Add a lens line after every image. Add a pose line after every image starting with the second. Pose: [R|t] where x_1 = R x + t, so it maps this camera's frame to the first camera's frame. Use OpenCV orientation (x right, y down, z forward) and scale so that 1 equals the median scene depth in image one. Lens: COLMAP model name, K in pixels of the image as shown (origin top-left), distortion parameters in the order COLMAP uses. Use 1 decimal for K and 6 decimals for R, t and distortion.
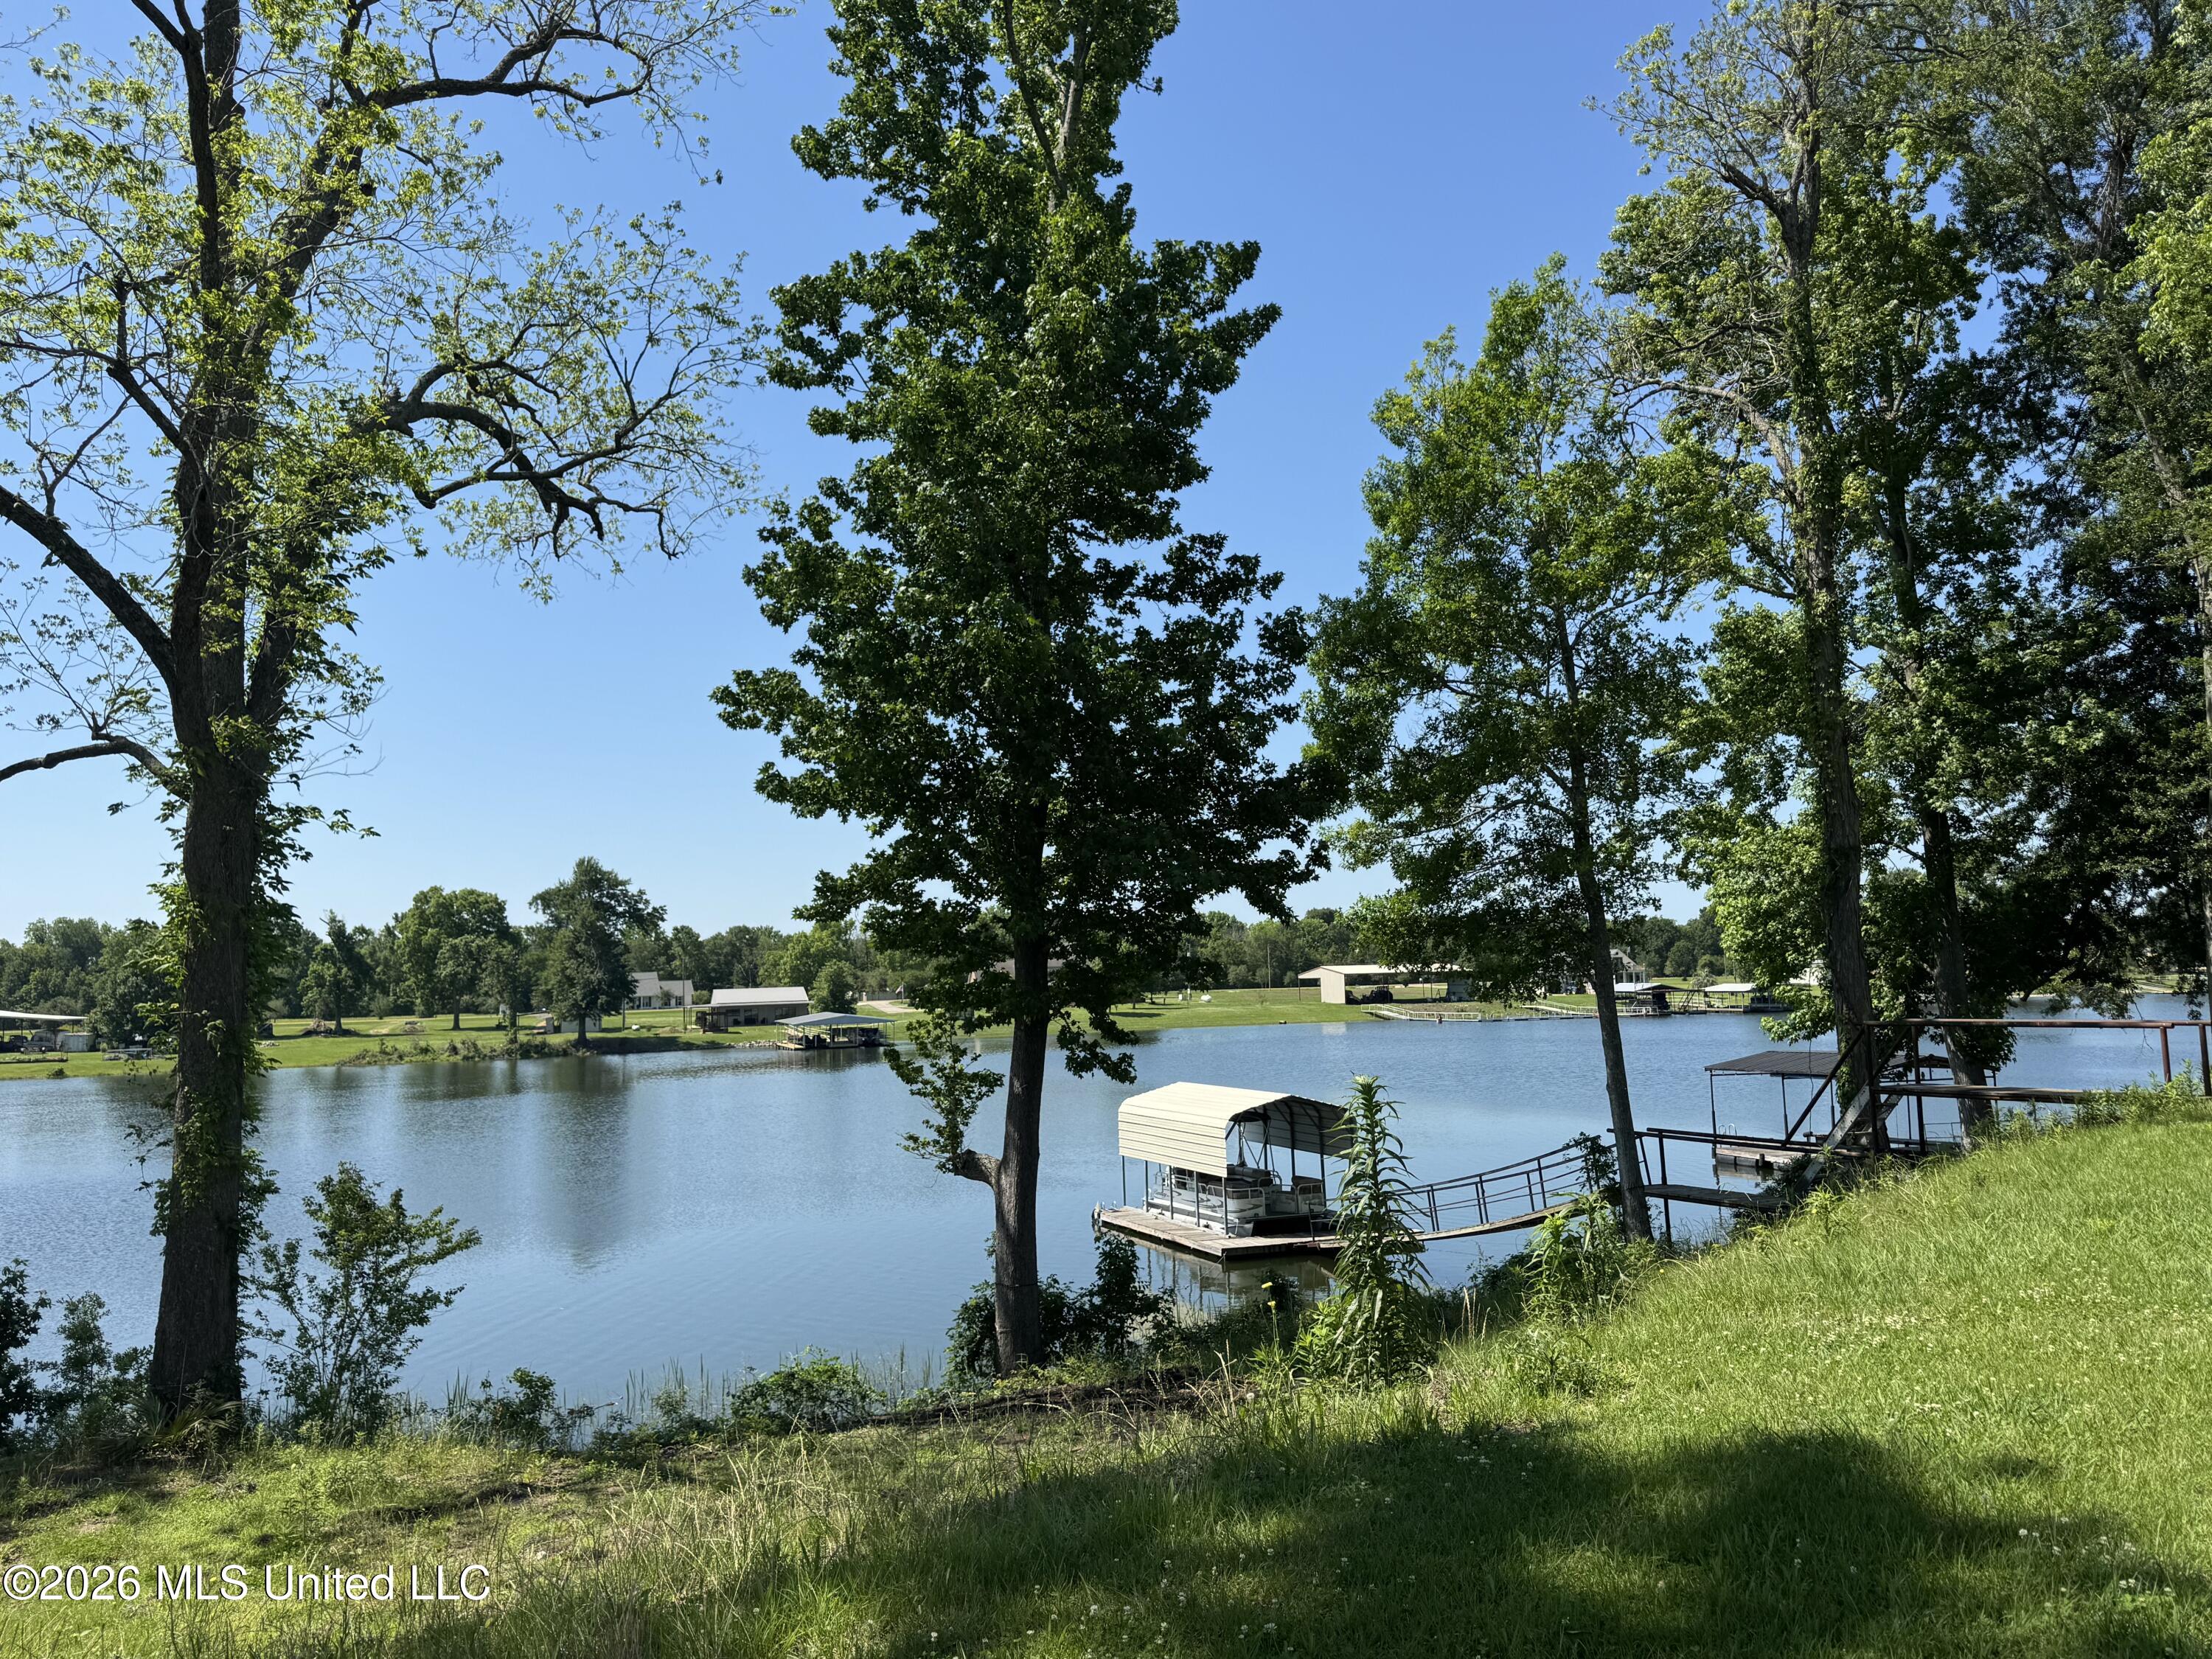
lens RADIAL K [[1640.6, 0, 1106.0], [0, 1640.6, 829.5], [0, 0, 1]] dist [0.078827, -0.000165]
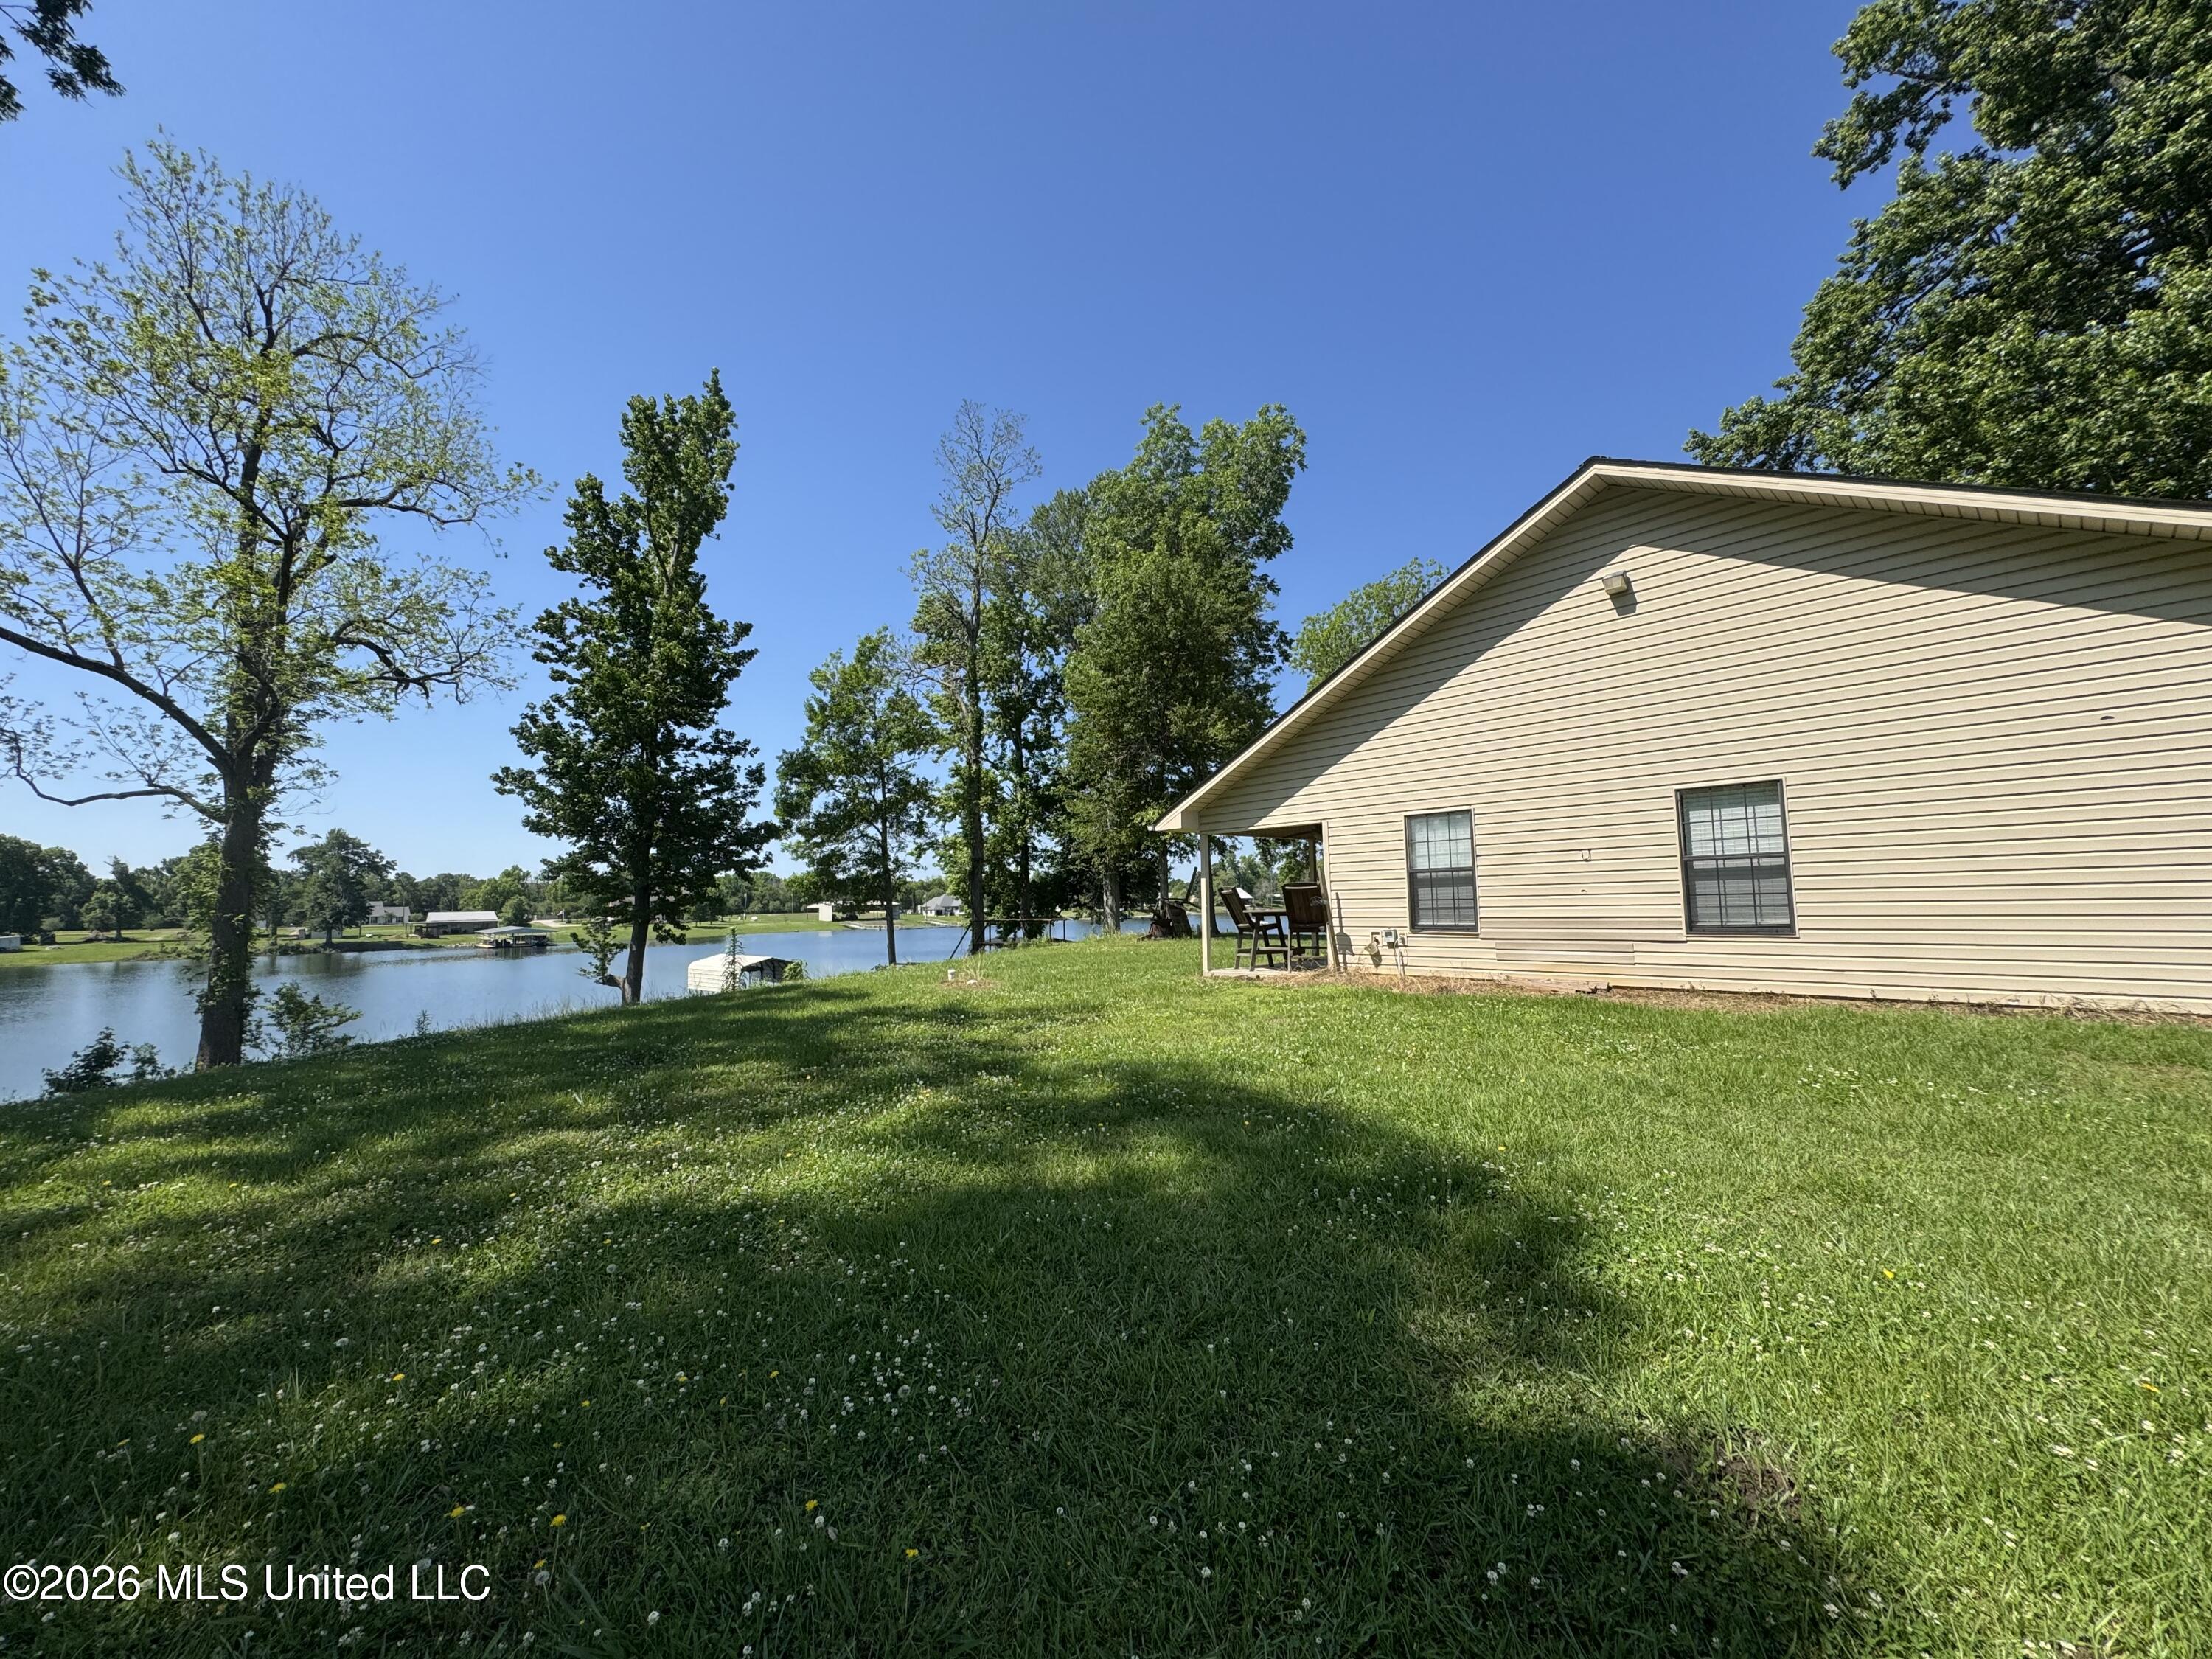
lens RADIAL K [[896.8, 0, 1099.0], [0, 896.8, 832.2], [0, 0, 1]] dist [0.015332, 0.000168]
pose [[0.914772, 0.040786, 0.401906, 0.030276], [-0.042623, 0.999082, -0.004375, -0.035162], [-0.401716, -0.013128, 0.915670, -0.448295]]
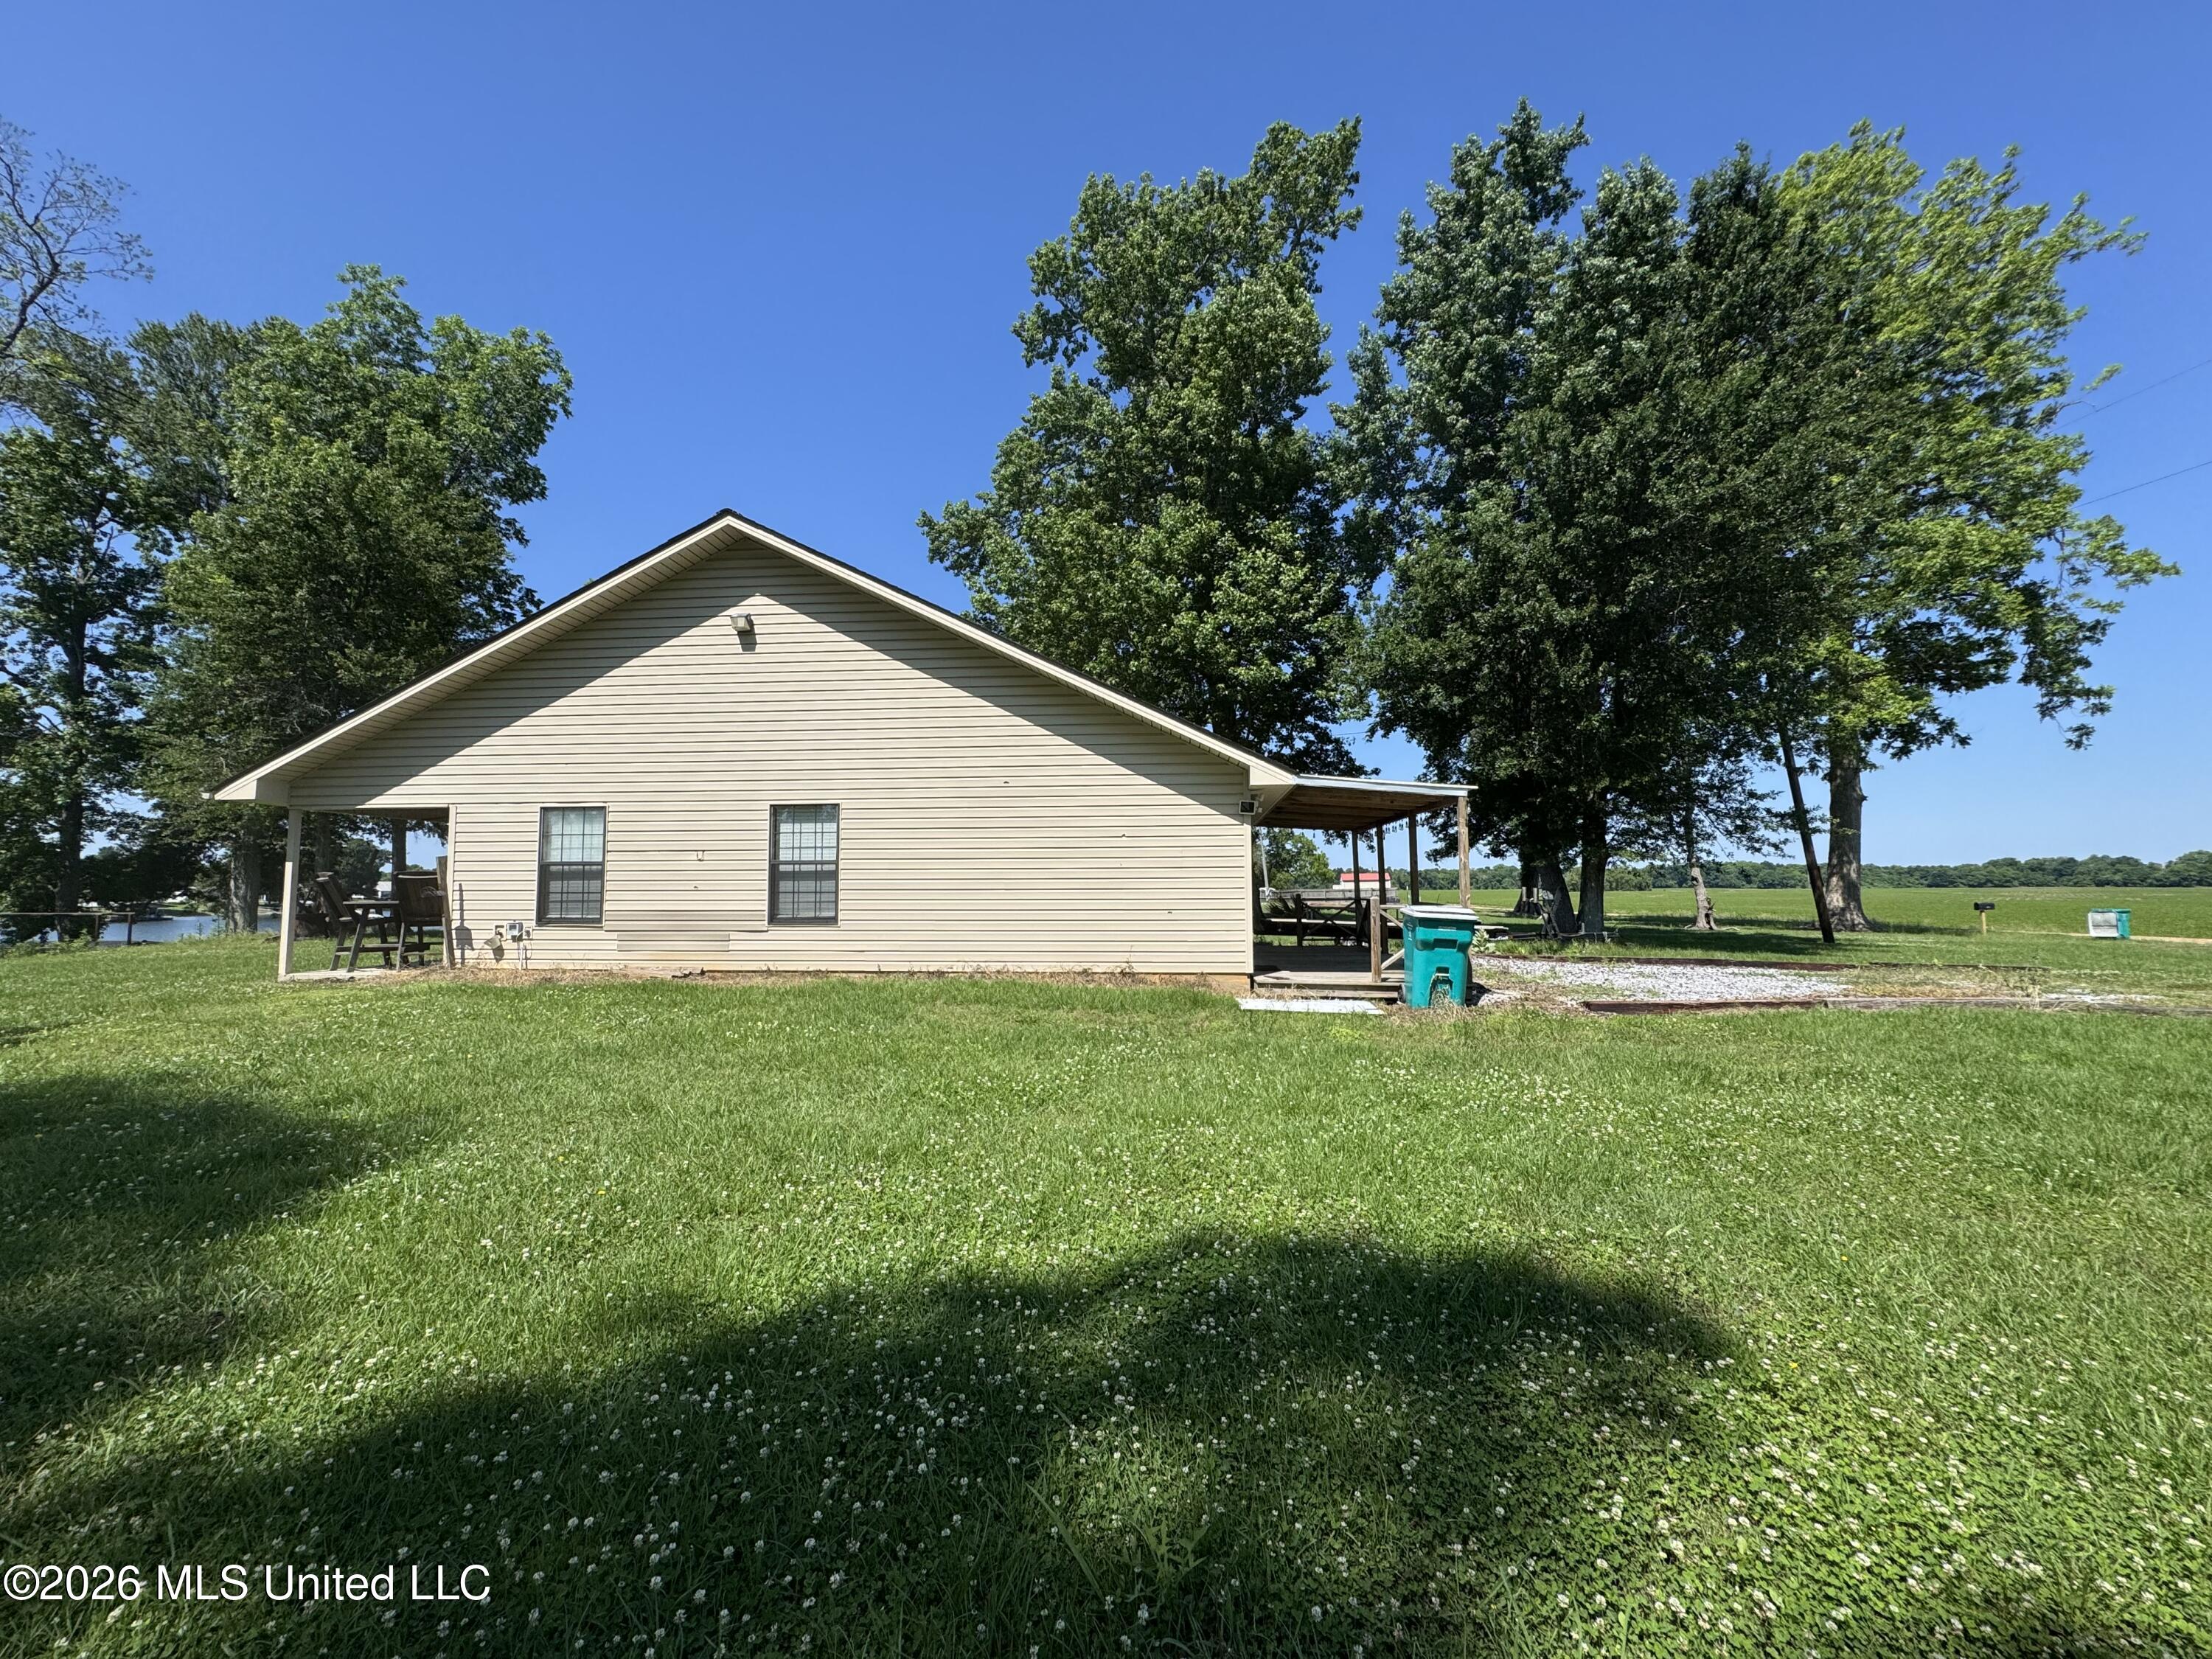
lens RADIAL K [[899.9, 0, 1098.6], [0, 899.9, 835.8], [0, 0, 1]] dist [0.001234, 0.000311]
pose [[0.393930, 0.087233, 0.914991, 0.046578], [-0.097618, 0.993827, -0.052721, -0.039479], [-0.913942, -0.068551, 0.400014, -0.504487]]
